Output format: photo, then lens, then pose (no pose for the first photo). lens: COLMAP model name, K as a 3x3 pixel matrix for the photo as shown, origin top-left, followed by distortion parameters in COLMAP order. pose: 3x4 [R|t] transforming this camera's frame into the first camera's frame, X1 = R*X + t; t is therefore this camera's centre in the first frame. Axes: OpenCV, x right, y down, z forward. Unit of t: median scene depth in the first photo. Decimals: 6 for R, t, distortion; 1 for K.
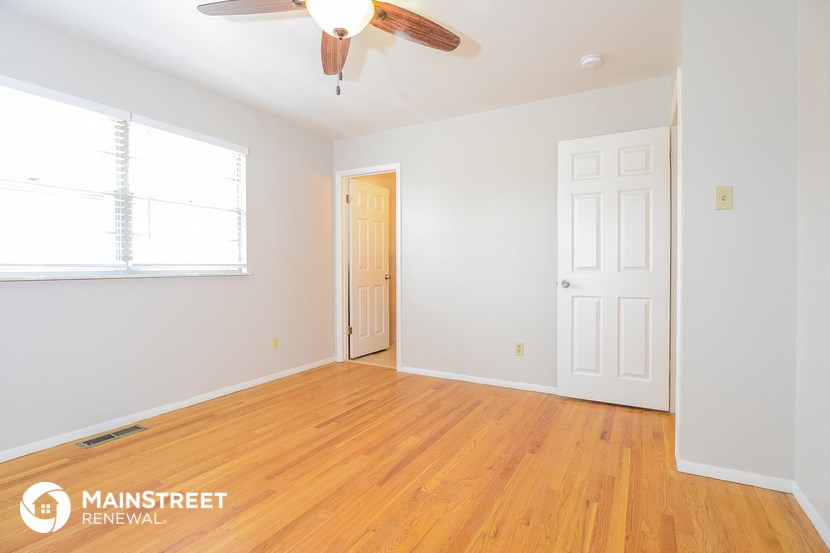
lens RADIAL K [[410.6, 0, 416.4], [0, 410.6, 273.4], [0, 0, 1]] dist [0.001662, -0.000246]
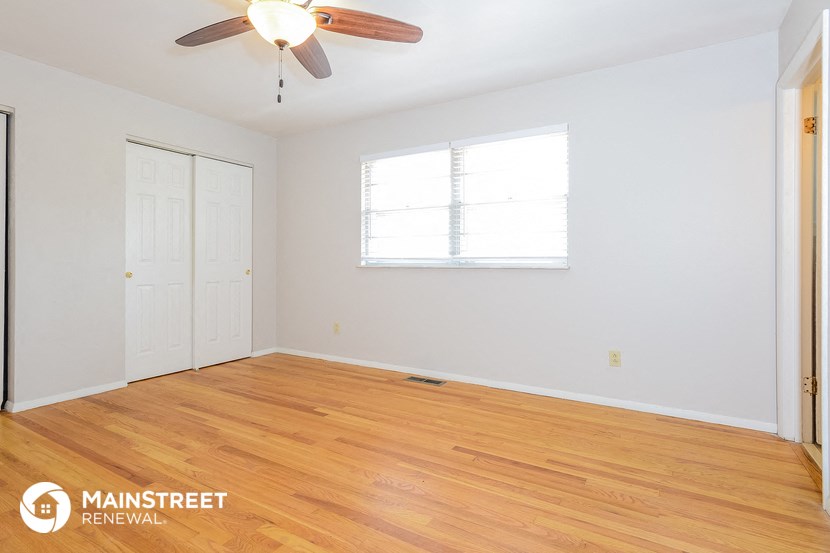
lens RADIAL K [[410.6, 0, 433.8], [0, 410.6, 261.5], [0, 0, 1]] dist [0.001662, -0.000246]
pose [[-0.001947, 0.001086, -0.999998, 0.578846], [-0.015112, 0.999885, 0.001115, -0.010439], [0.999884, 0.015114, -0.001930, 0.906436]]
